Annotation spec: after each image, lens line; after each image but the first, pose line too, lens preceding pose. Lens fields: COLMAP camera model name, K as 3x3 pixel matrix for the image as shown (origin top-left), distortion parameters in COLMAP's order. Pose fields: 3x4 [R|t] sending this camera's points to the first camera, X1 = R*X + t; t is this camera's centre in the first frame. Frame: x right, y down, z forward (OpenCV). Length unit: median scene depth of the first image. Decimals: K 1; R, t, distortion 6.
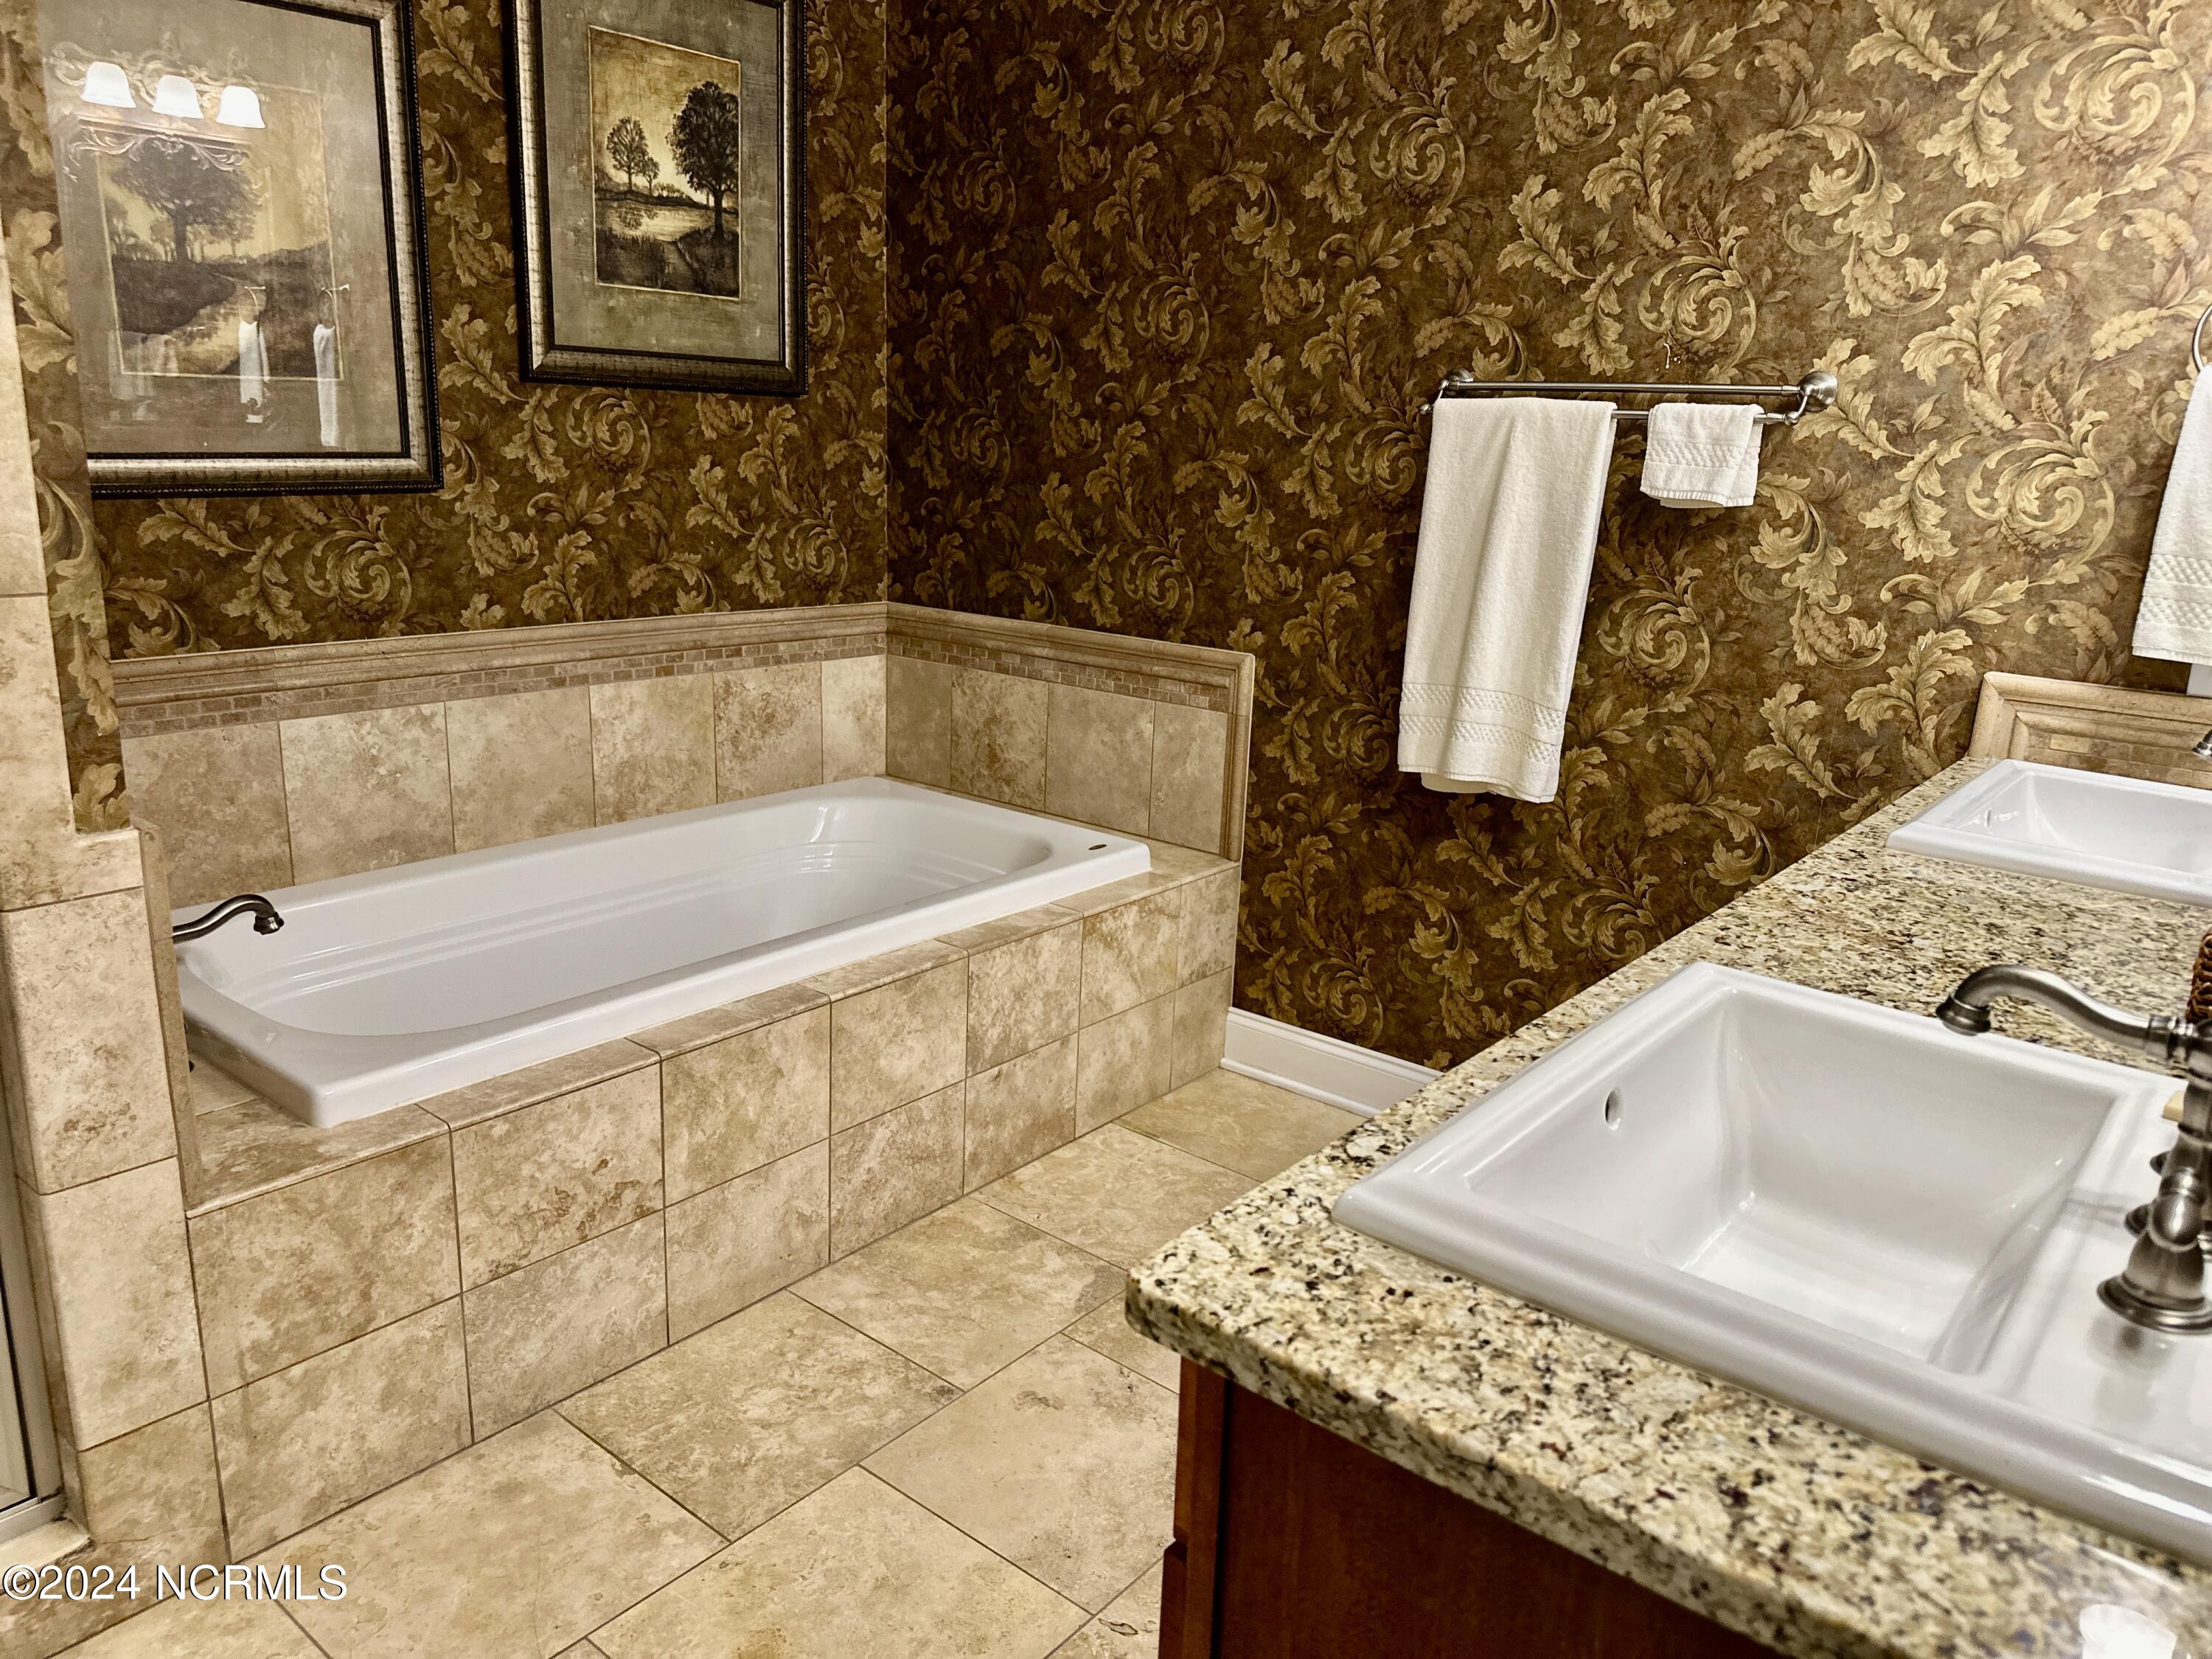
lens RADIAL K [[1553.3, 0, 1091.3], [0, 1553.3, 818.4], [0, 0, 1]] dist [0.053698, -0.068663]
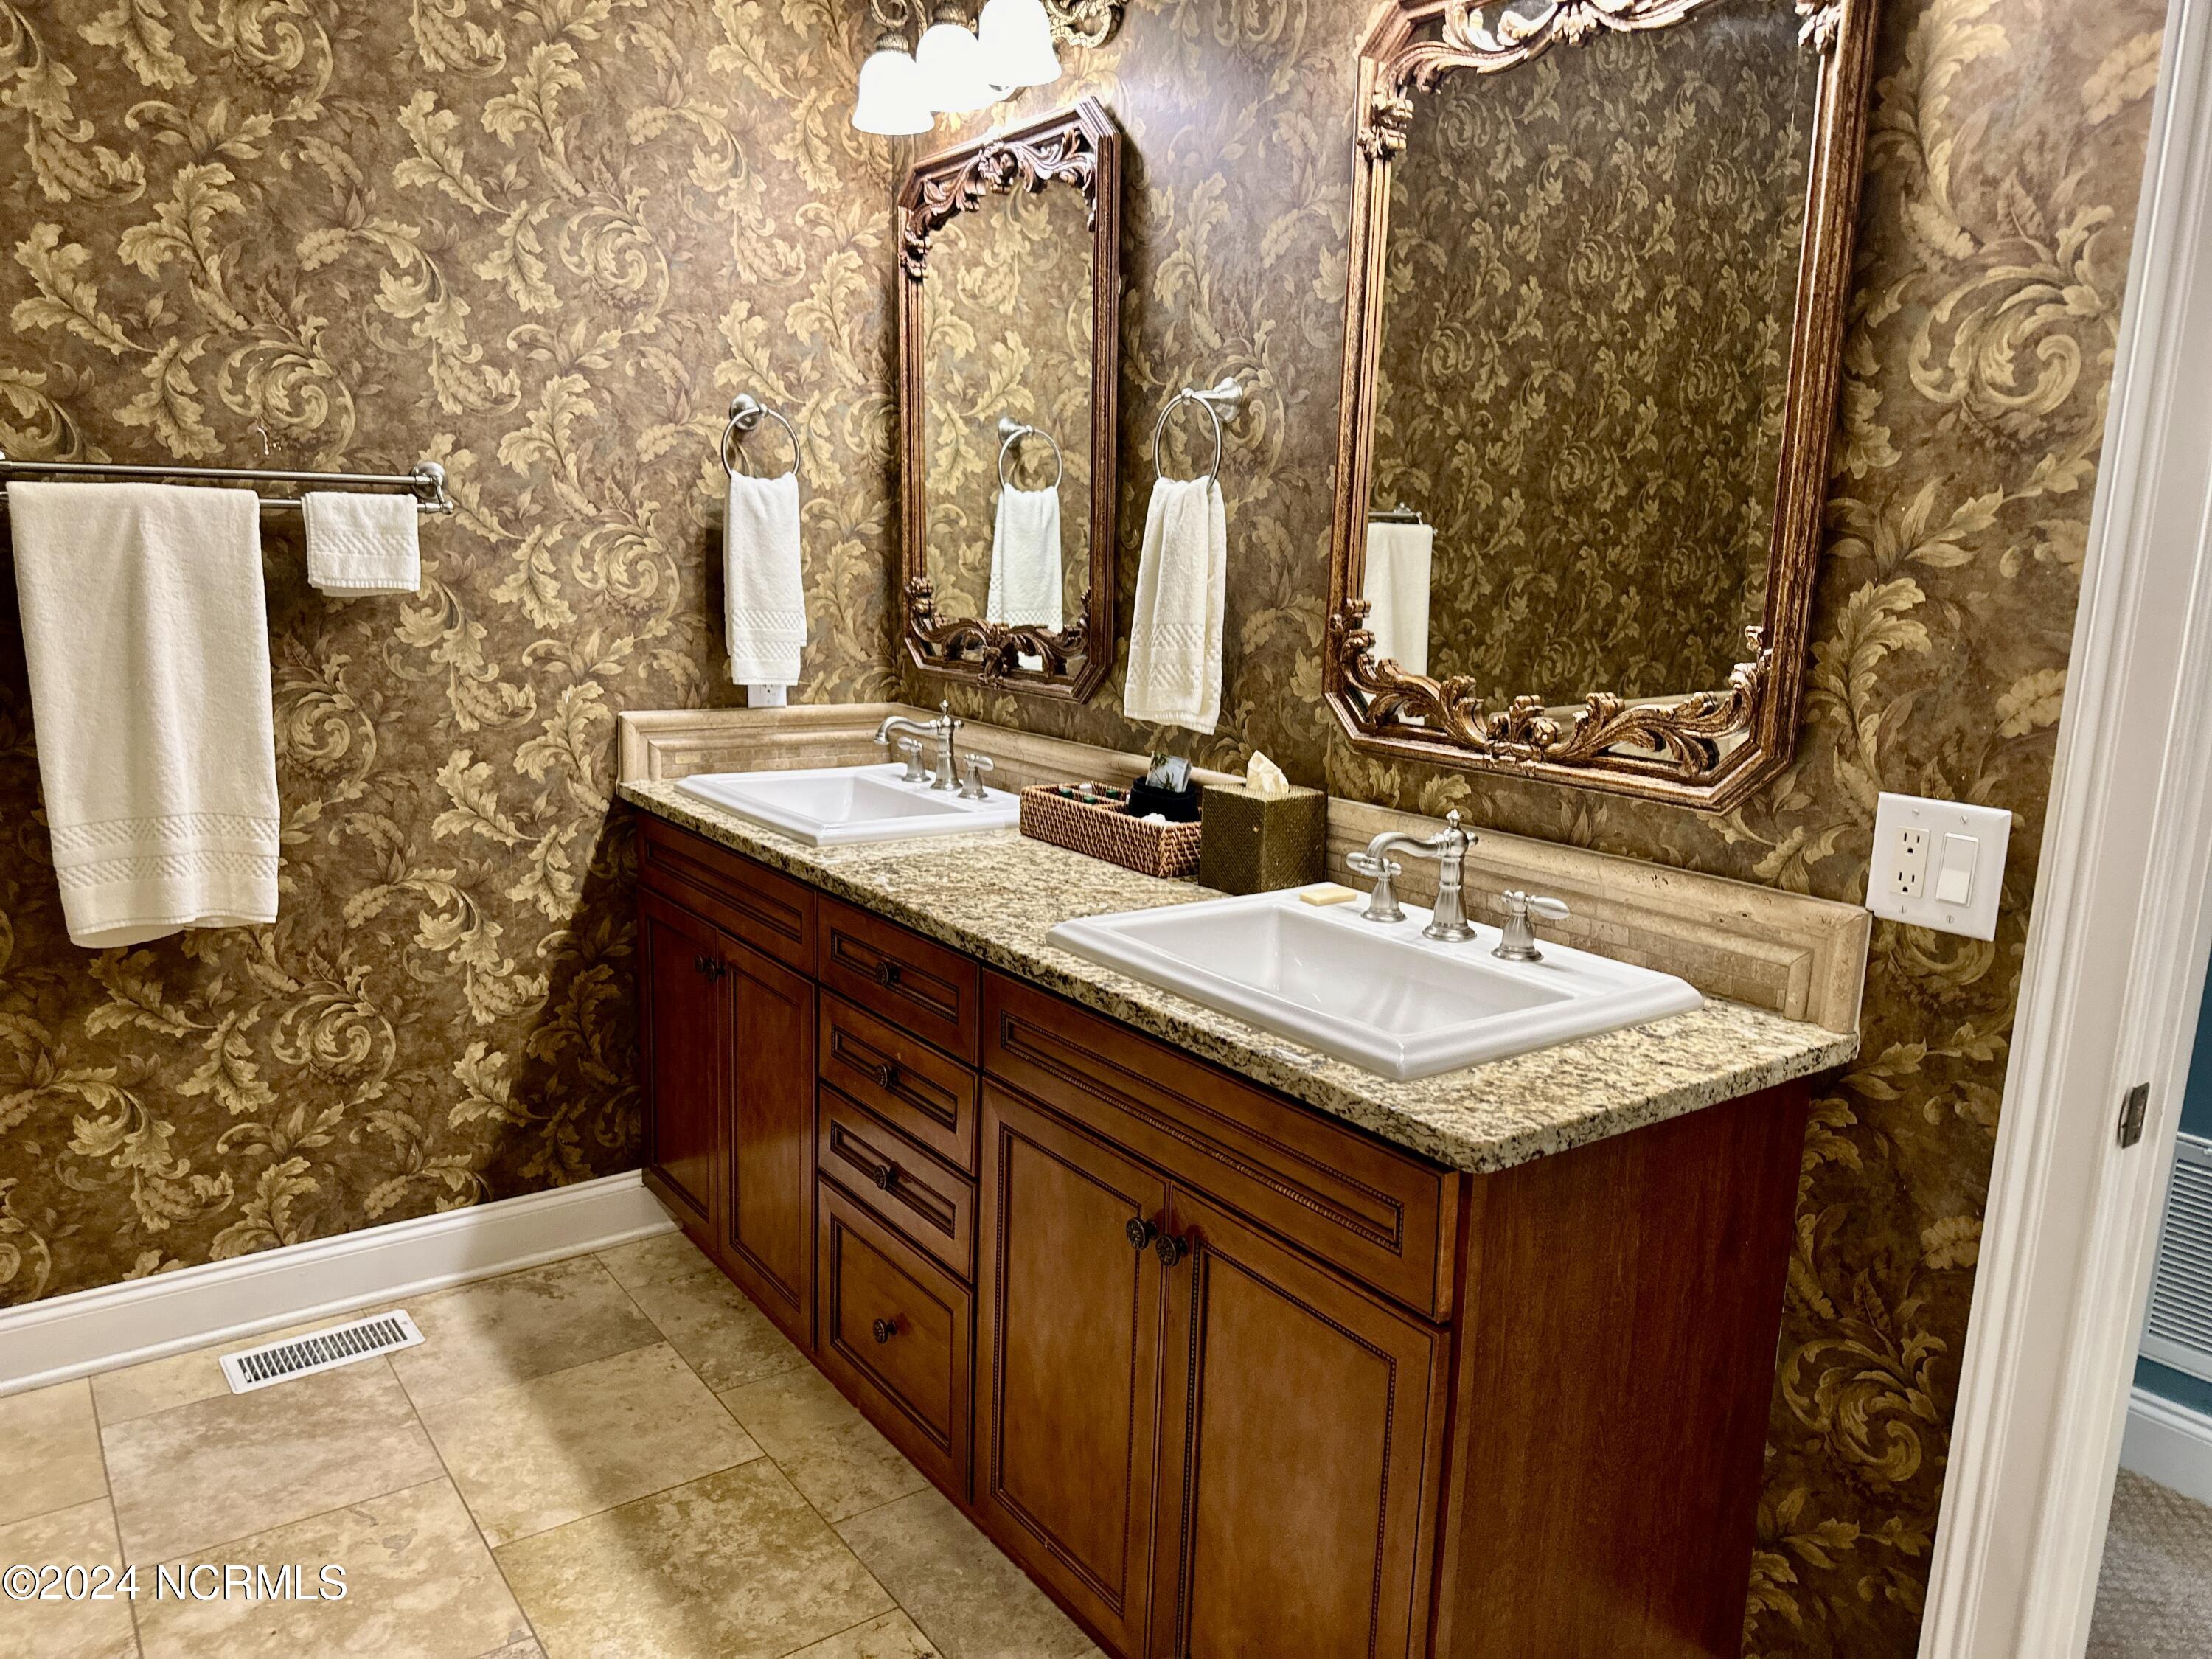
lens RADIAL K [[1553.3, 0, 1097.4], [0, 1553.3, 845.9], [0, 0, 1]] dist [0.053698, -0.068663]
pose [[0.265740, -0.219905, 0.938629, -0.488475], [0.224653, 0.960957, 0.161533, -0.104521], [-0.937504, 0.167940, 0.304767, 0.289603]]
